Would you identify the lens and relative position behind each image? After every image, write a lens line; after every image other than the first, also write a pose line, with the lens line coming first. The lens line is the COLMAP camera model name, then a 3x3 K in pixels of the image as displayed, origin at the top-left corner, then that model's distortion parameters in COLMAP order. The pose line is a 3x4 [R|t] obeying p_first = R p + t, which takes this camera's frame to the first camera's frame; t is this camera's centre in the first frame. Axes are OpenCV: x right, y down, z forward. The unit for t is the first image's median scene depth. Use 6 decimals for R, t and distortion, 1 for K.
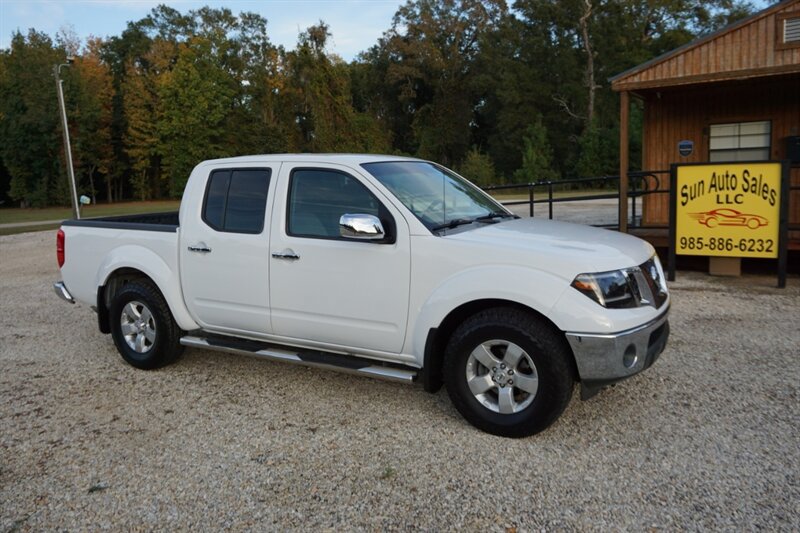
lens RADIAL K [[622.0, 0, 404.0], [0, 622.0, 264.9], [0, 0, 1]] dist [-0.031333, 0.037455]
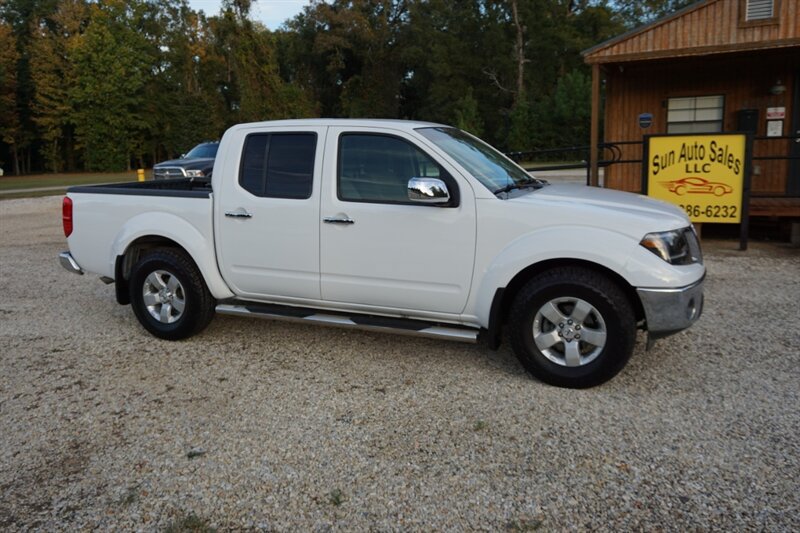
lens RADIAL K [[622.0, 0, 402.0], [0, 622.0, 263.2], [0, 0, 1]] dist [-0.031333, 0.037455]
pose [[0.992759, -0.016101, 0.119043, -0.106987], [0.011296, 0.999098, 0.040929, 0.007319], [-0.119594, -0.039288, 0.992045, -0.004037]]
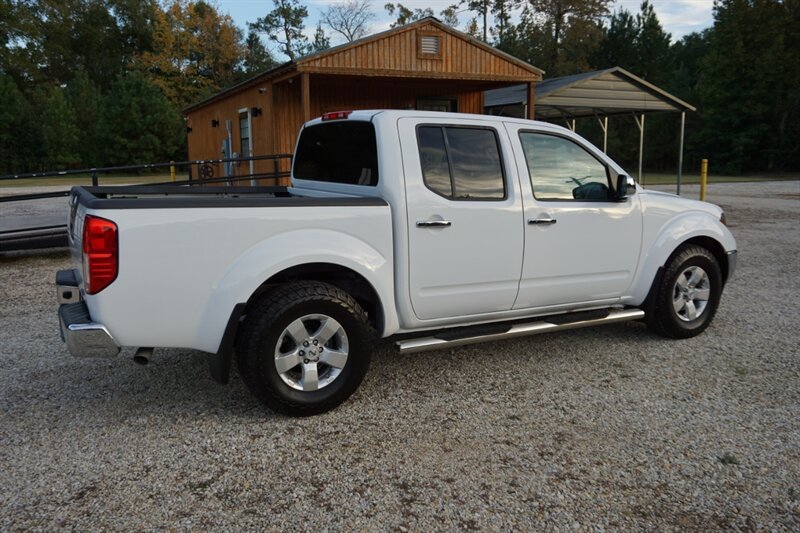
lens RADIAL K [[657.5, 0, 394.7], [0, 657.5, 267.5], [0, 0, 1]] dist [-0.024024, 0.029320]
pose [[0.528823, -0.114977, 0.840908, -0.596513], [0.105047, 0.992030, 0.069579, -0.019308], [-0.842207, 0.051540, 0.536686, 0.332486]]
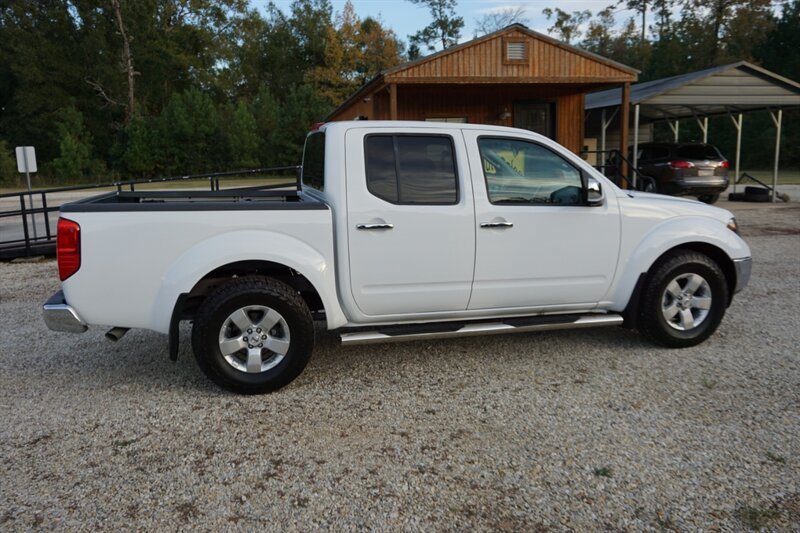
lens RADIAL K [[622.0, 0, 397.2], [0, 622.0, 265.7], [0, 0, 1]] dist [-0.031333, 0.037455]
pose [[0.722538, -0.100875, 0.683932, -0.501611], [0.091846, 0.994534, 0.049656, -0.006970], [-0.685203, 0.026938, 0.727853, 0.200460]]
